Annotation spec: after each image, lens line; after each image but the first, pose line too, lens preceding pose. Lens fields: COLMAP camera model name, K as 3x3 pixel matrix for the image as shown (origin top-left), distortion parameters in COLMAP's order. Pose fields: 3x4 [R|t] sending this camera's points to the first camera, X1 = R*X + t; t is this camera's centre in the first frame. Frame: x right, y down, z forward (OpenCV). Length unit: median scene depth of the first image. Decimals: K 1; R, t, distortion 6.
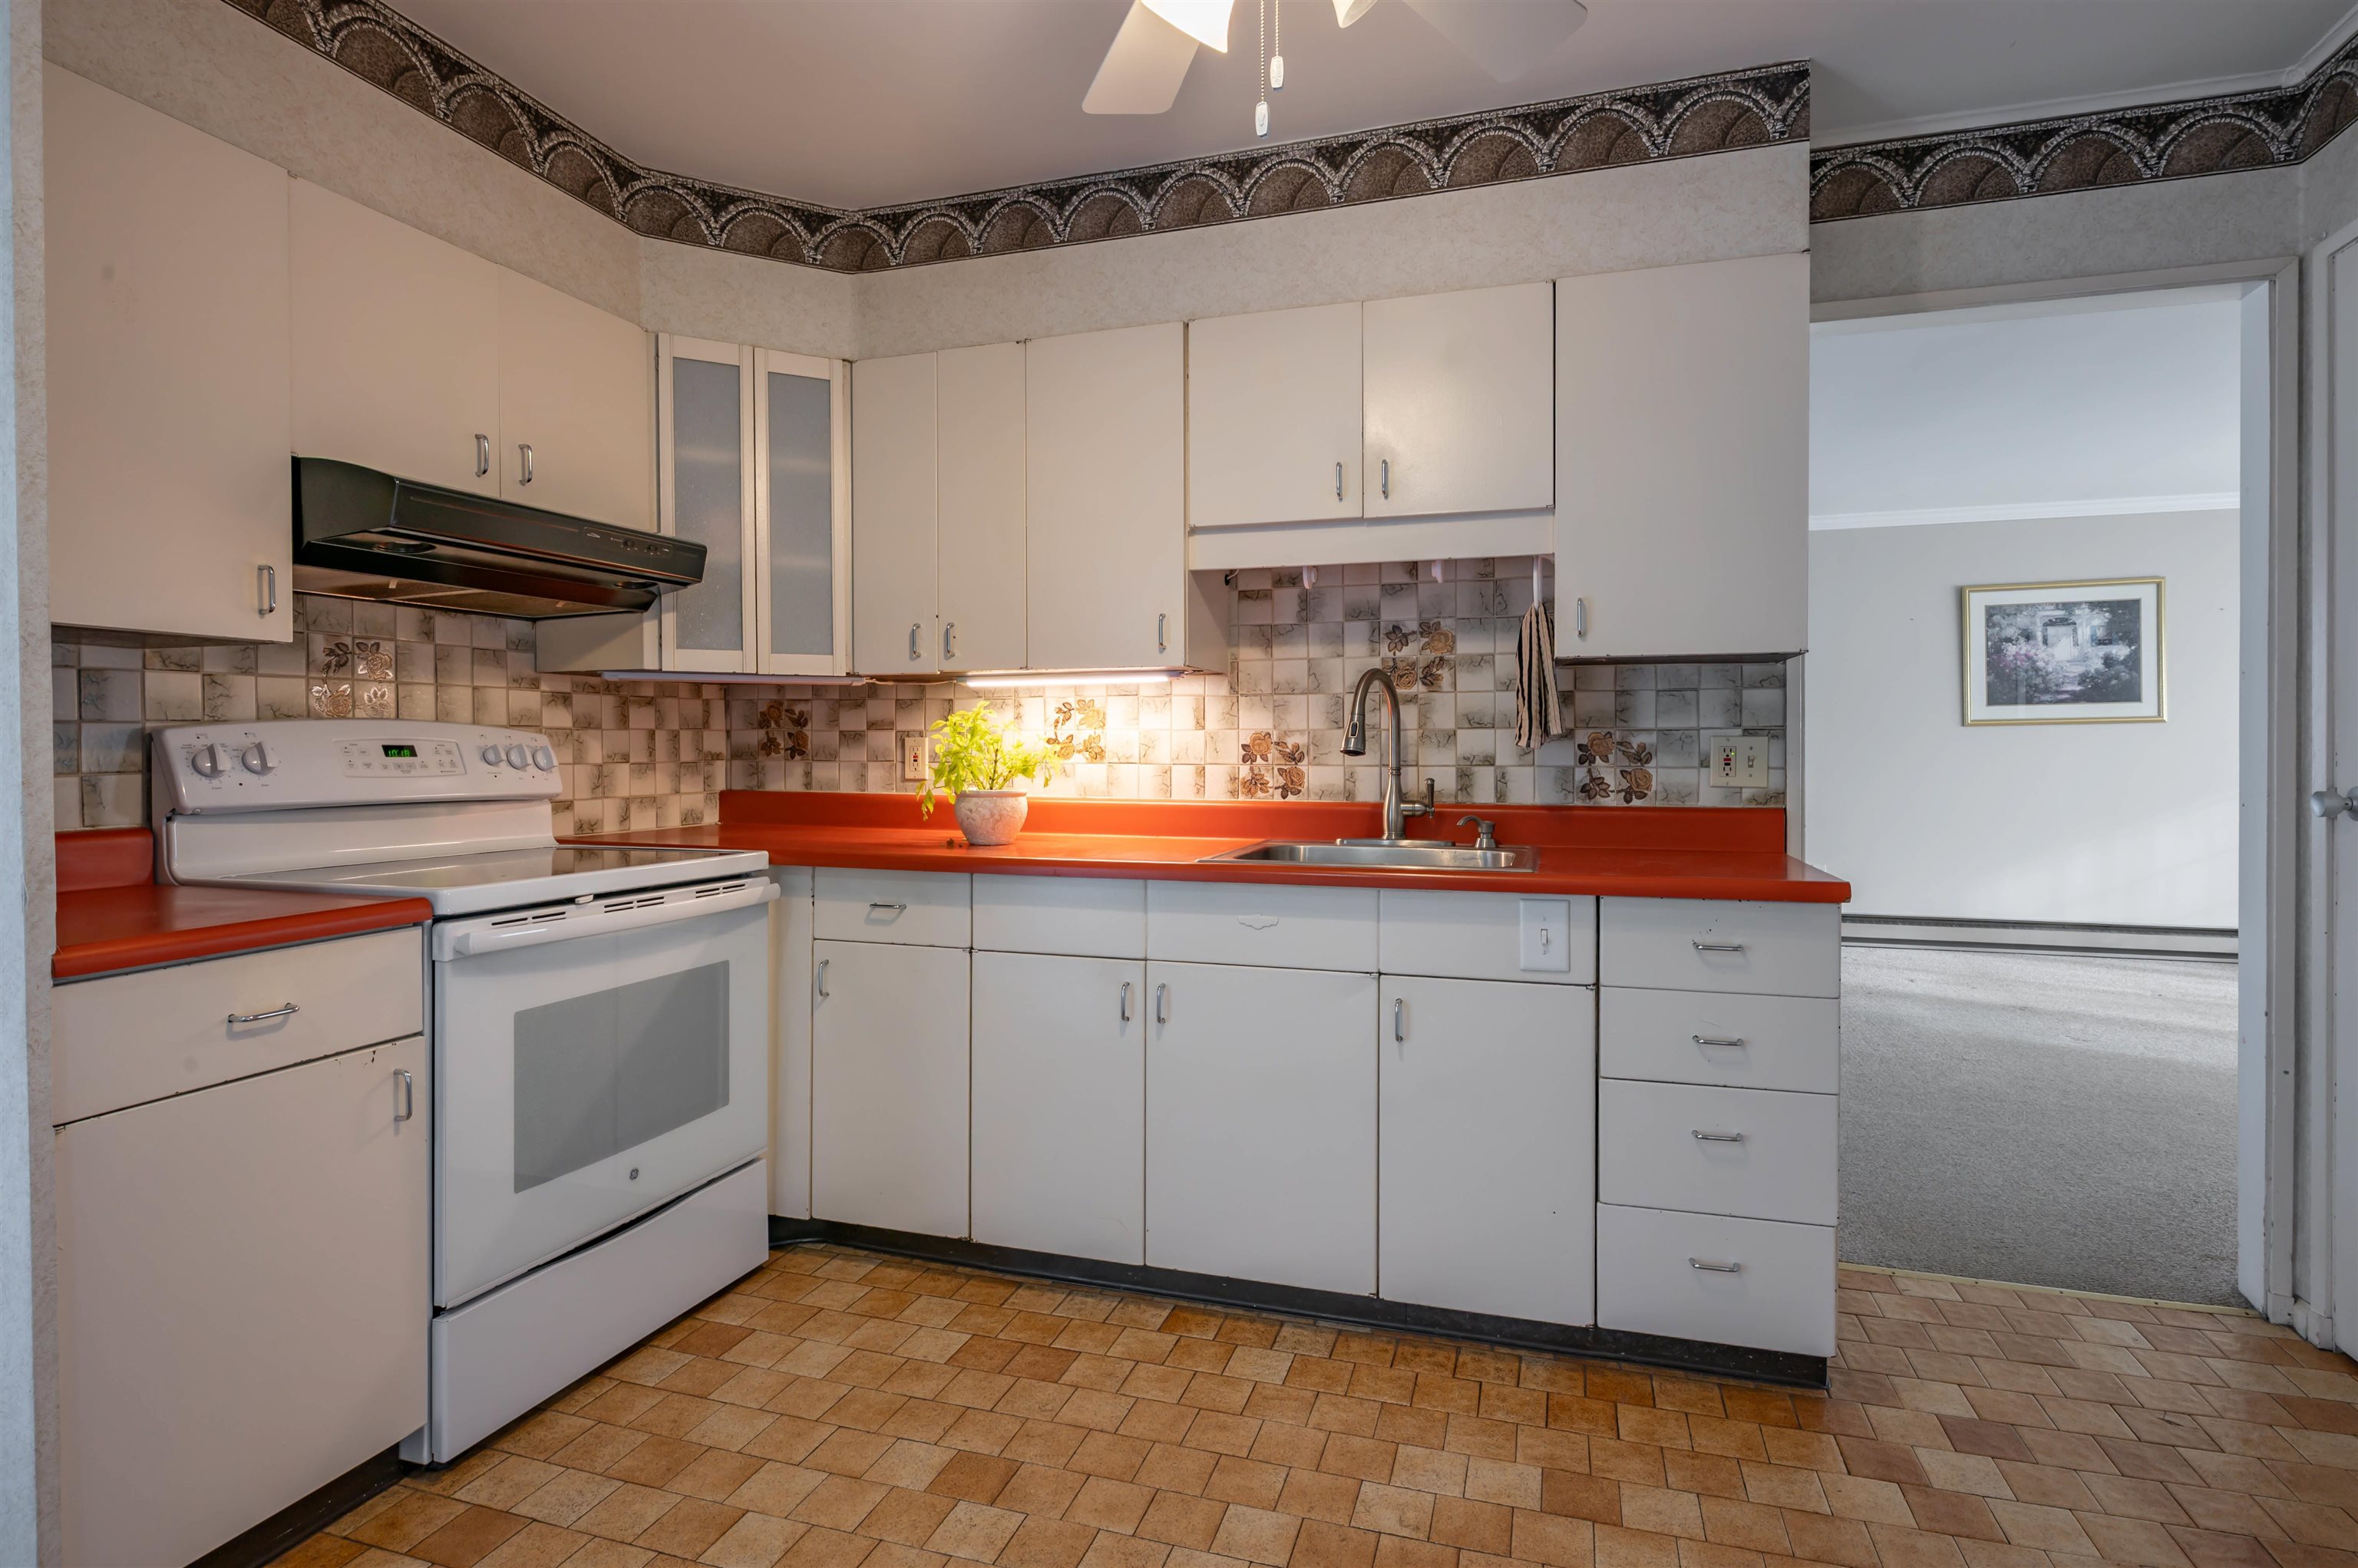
lens RADIAL K [[1146.1, 0, 1179.1], [0, 1146.1, 753.4], [0, 0, 1]] dist [-0.000709, 0.001069]
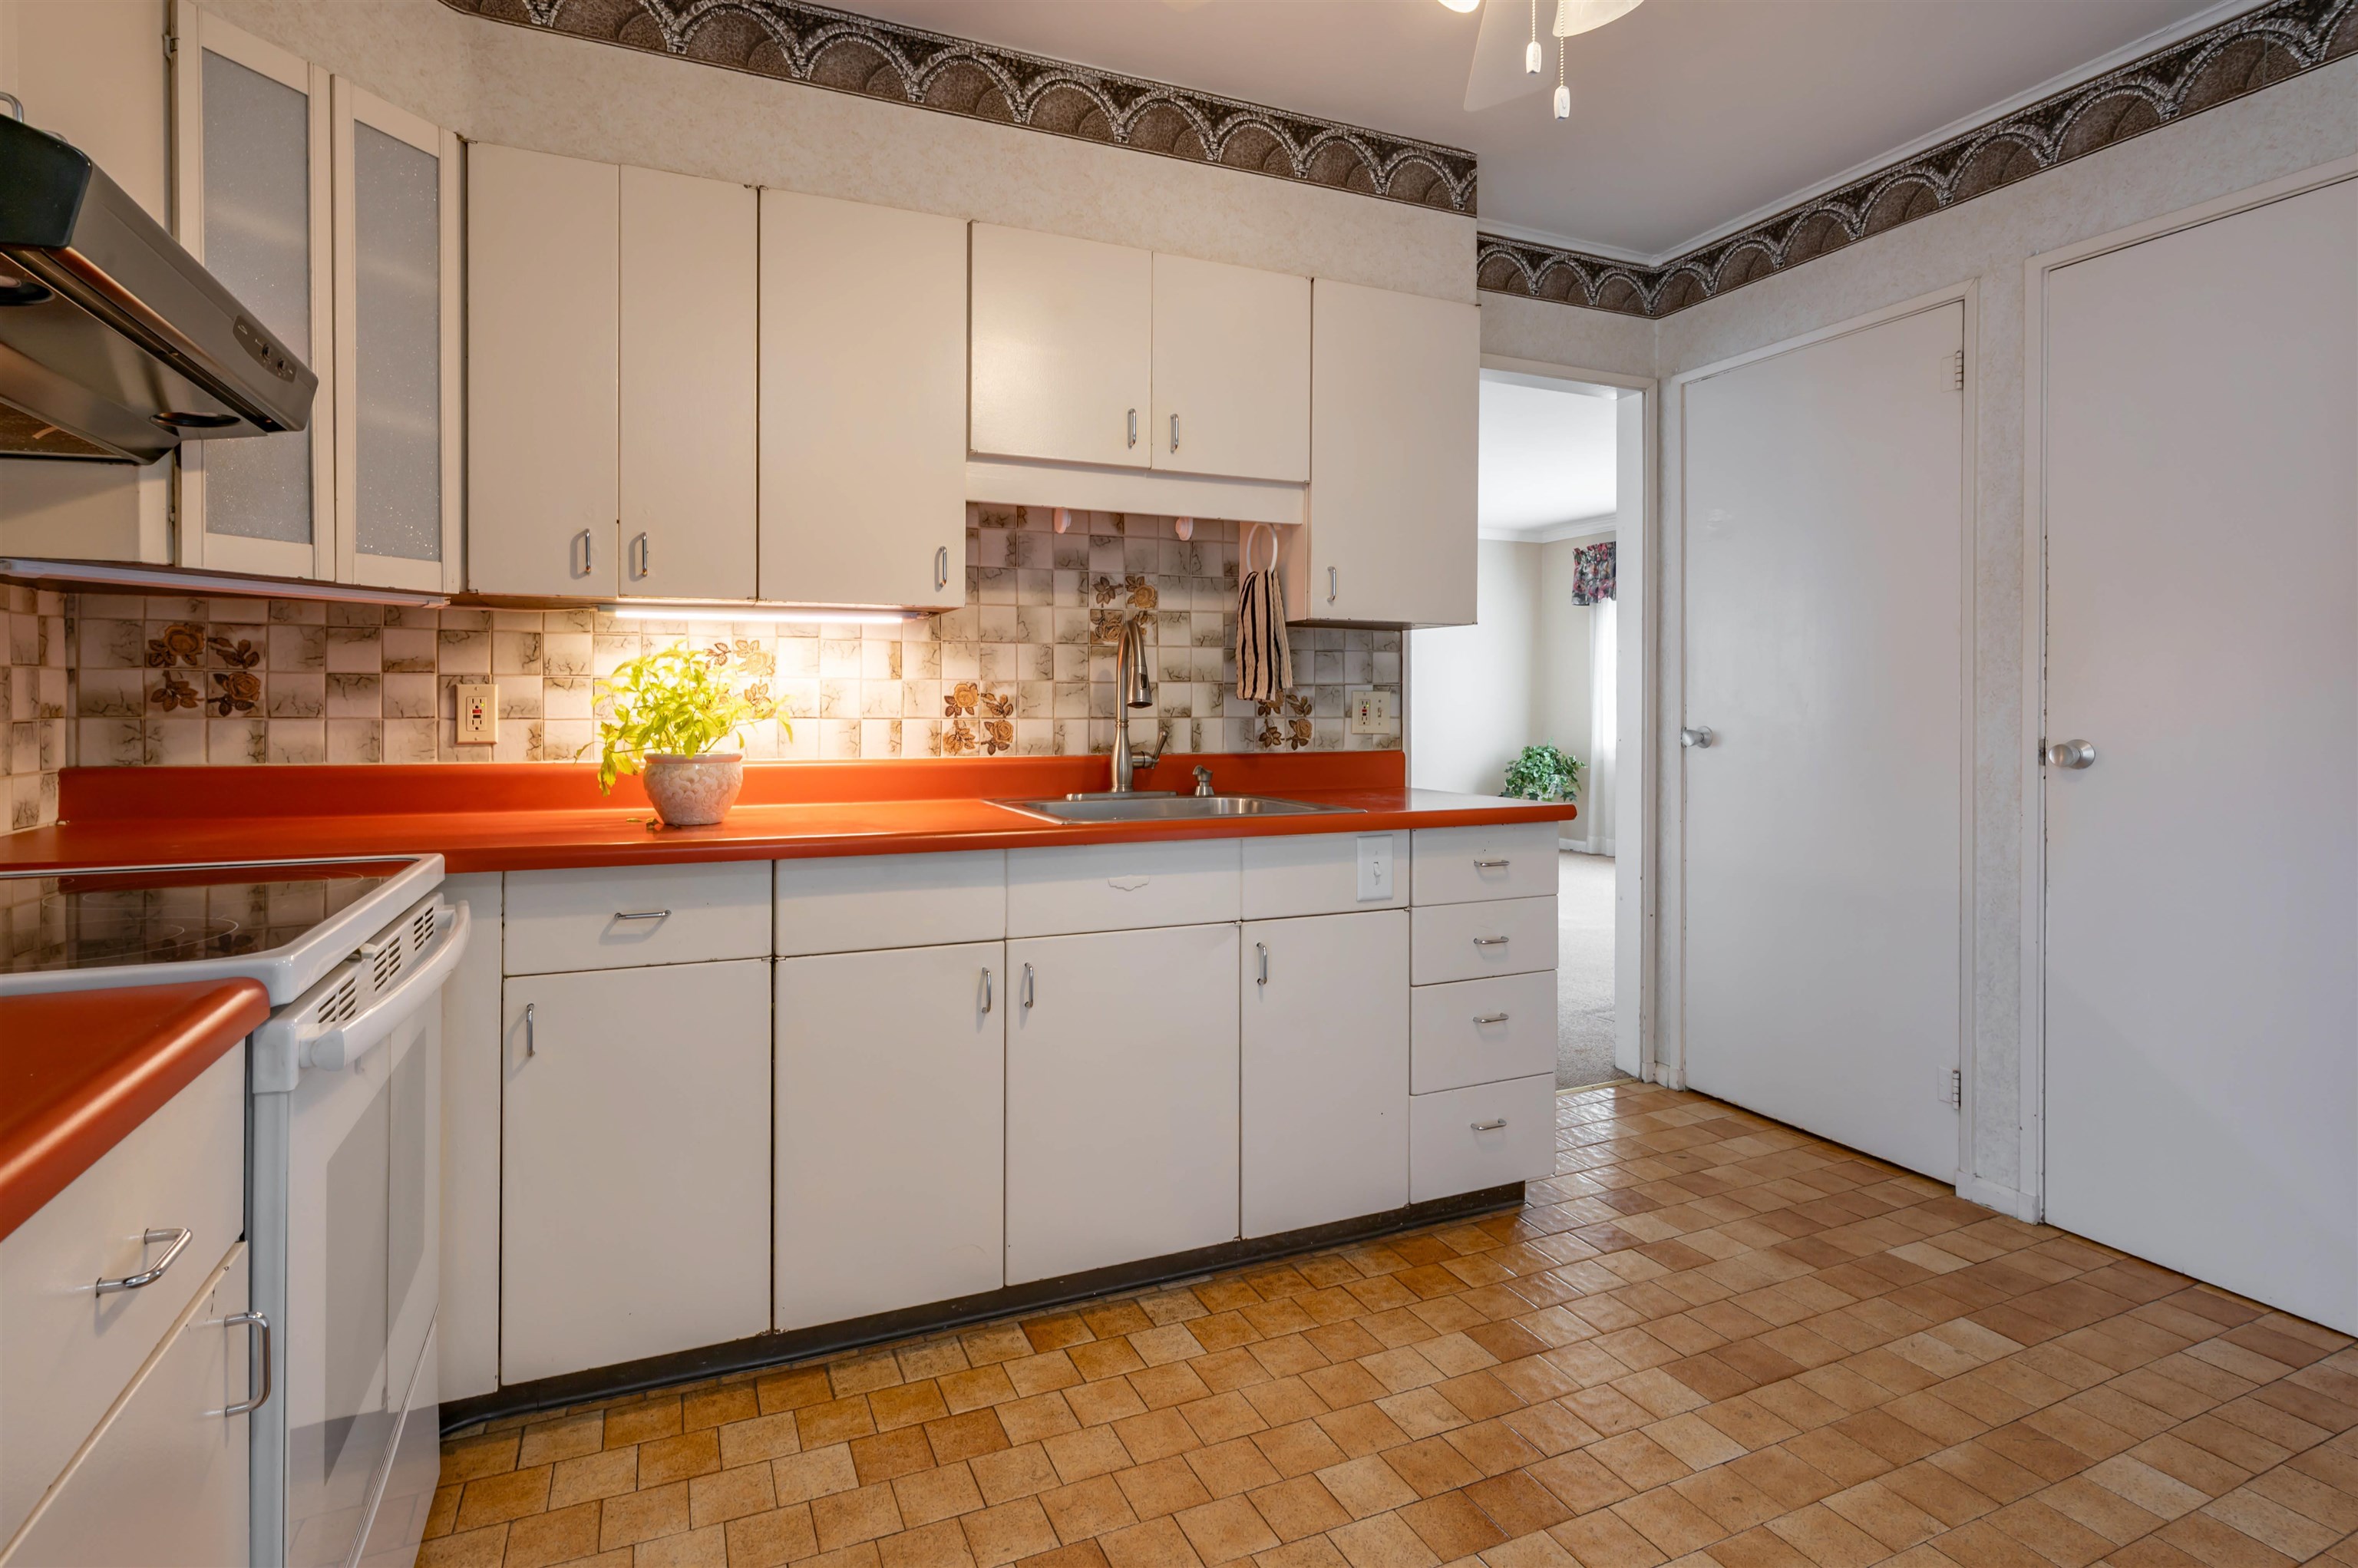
lens RADIAL K [[1130.8, 0, 1258.3], [0, 1130.8, 704.5], [0, 0, 1]] dist [-0.000420, 0.001805]
pose [[0.766534, 0.000029, 0.642204, -0.365748], [0.001469, 0.999997, -0.001798, 0.000933], [-0.642203, 0.002322, 0.766531, 0.173255]]
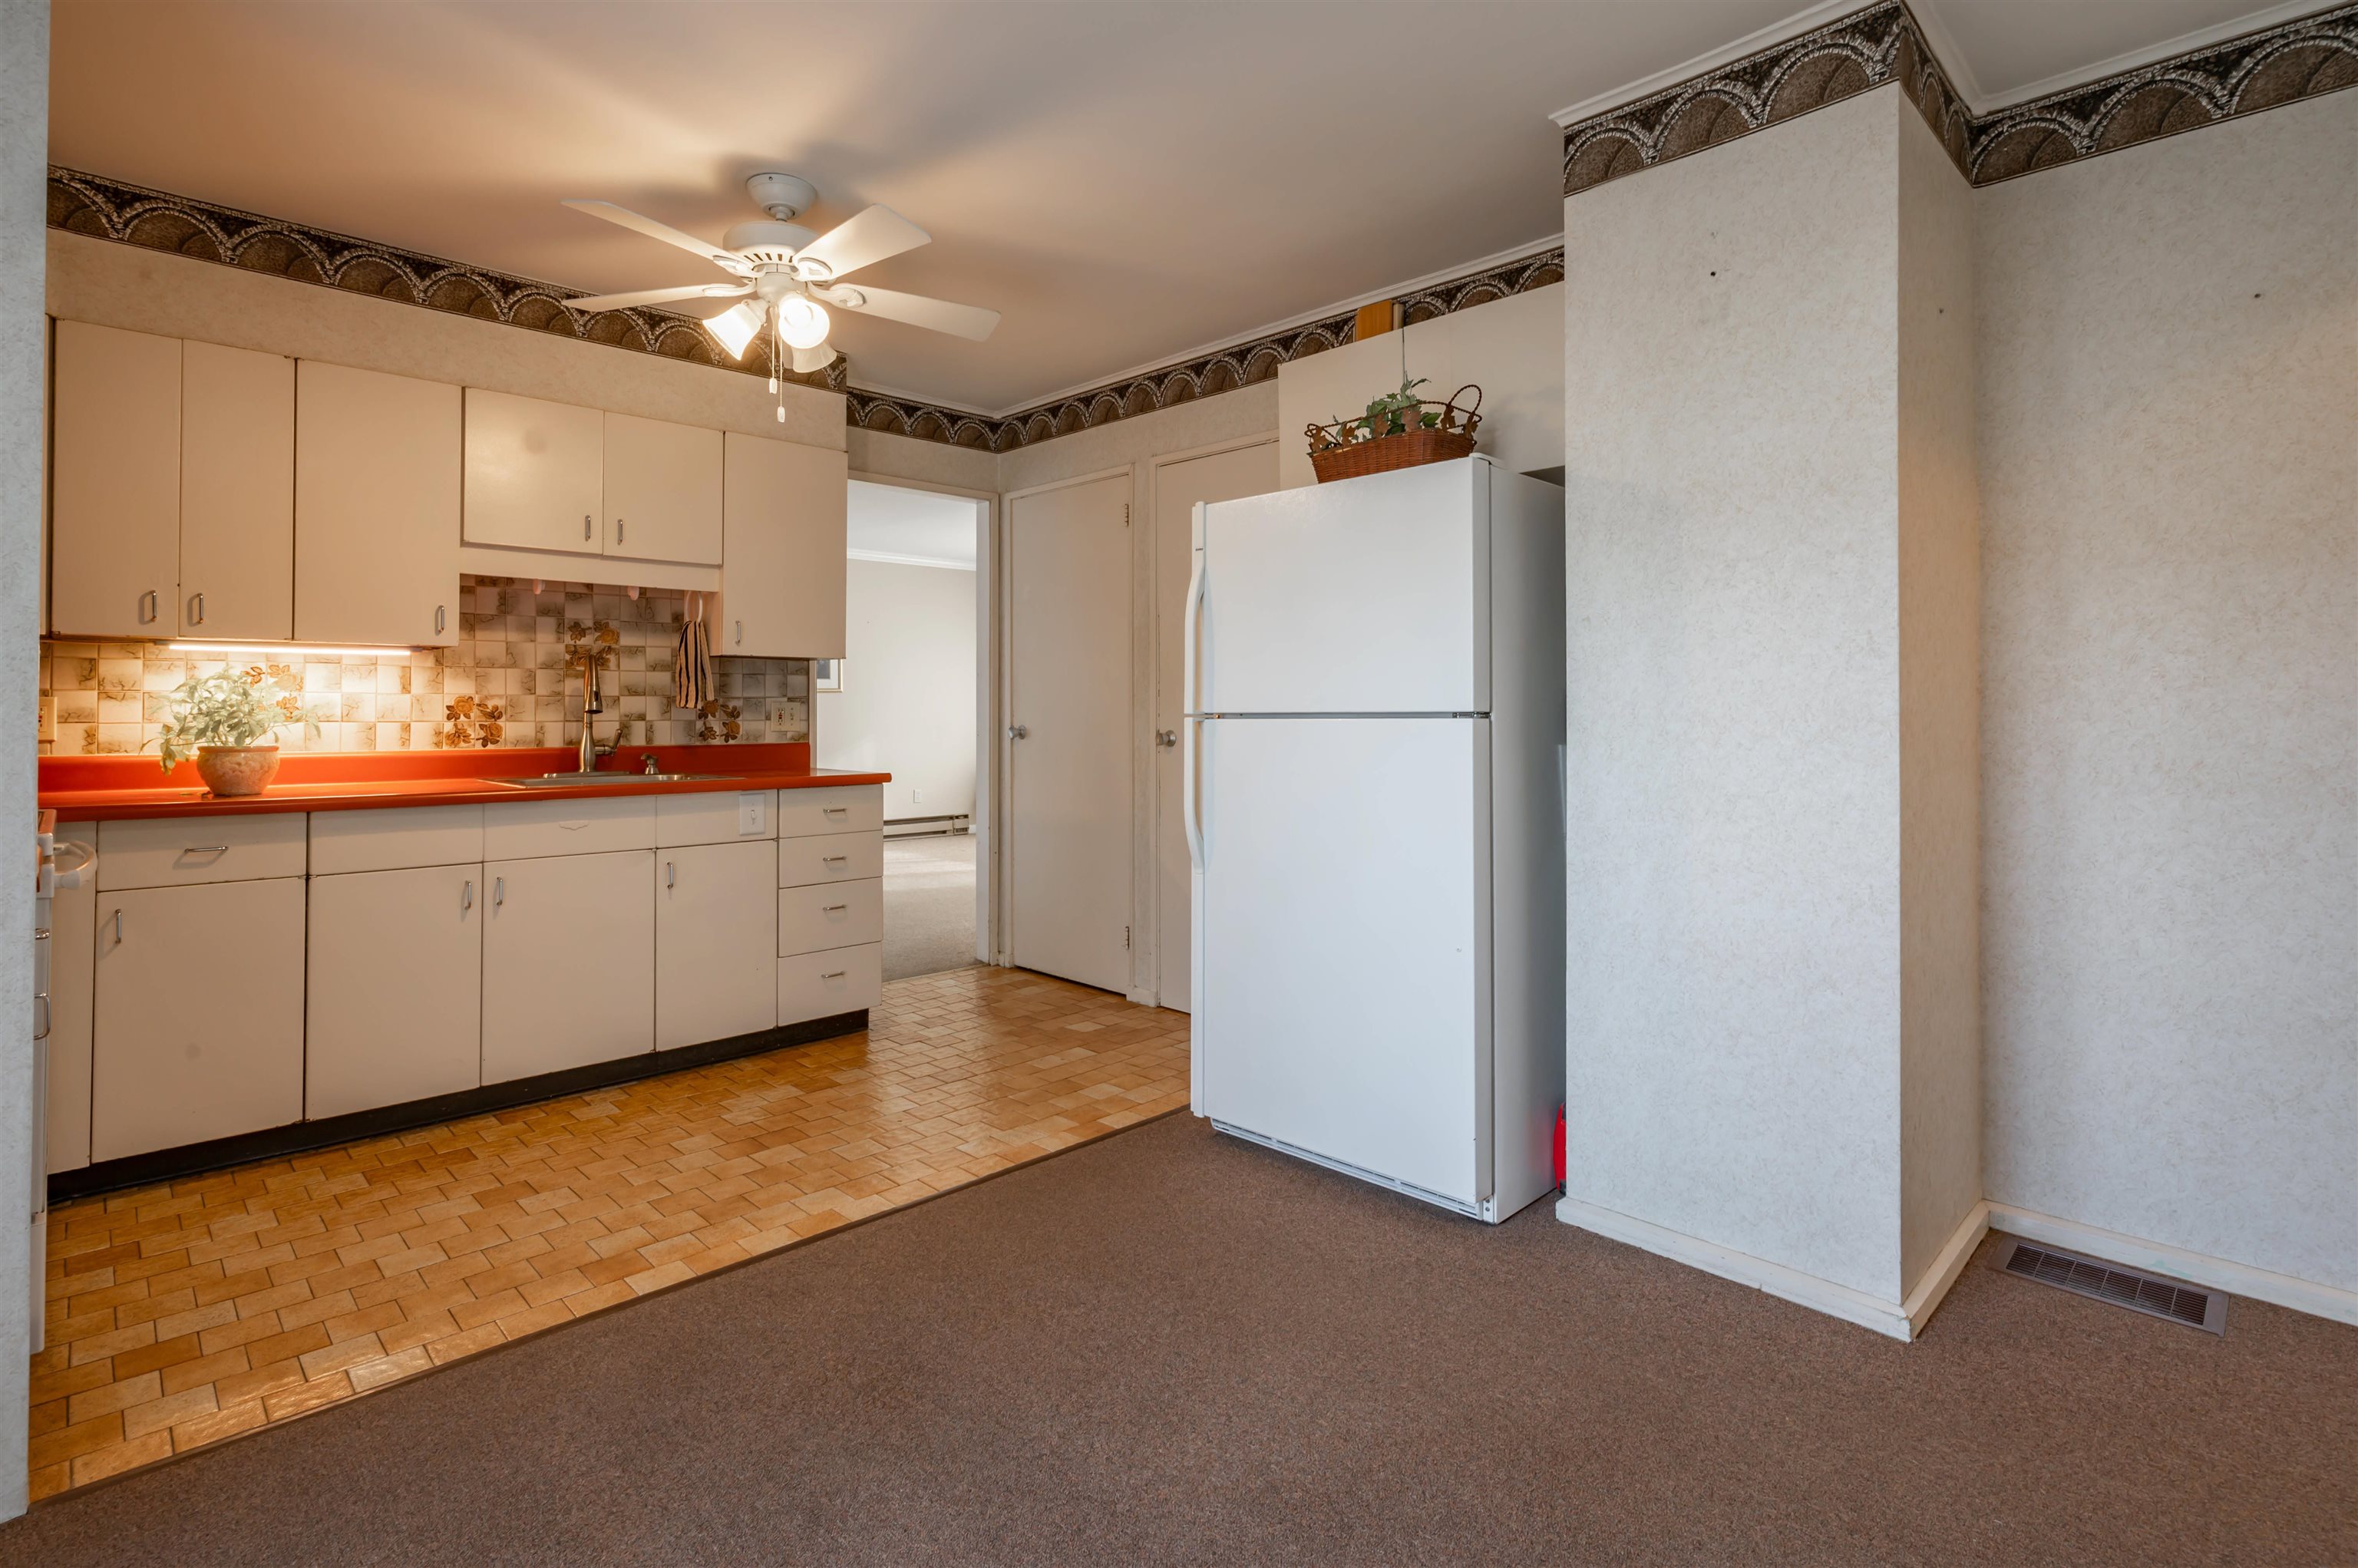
lens RADIAL K [[989.3, 0, 1094.4], [0, 989.3, 698.2], [0, 0, 1]] dist [0.000367, 0.004149]
pose [[0.552127, 0.010047, 0.833699, -0.513717], [0.002937, 0.999898, -0.013995, 0.001453], [-0.833755, 0.010175, 0.552041, -0.224255]]
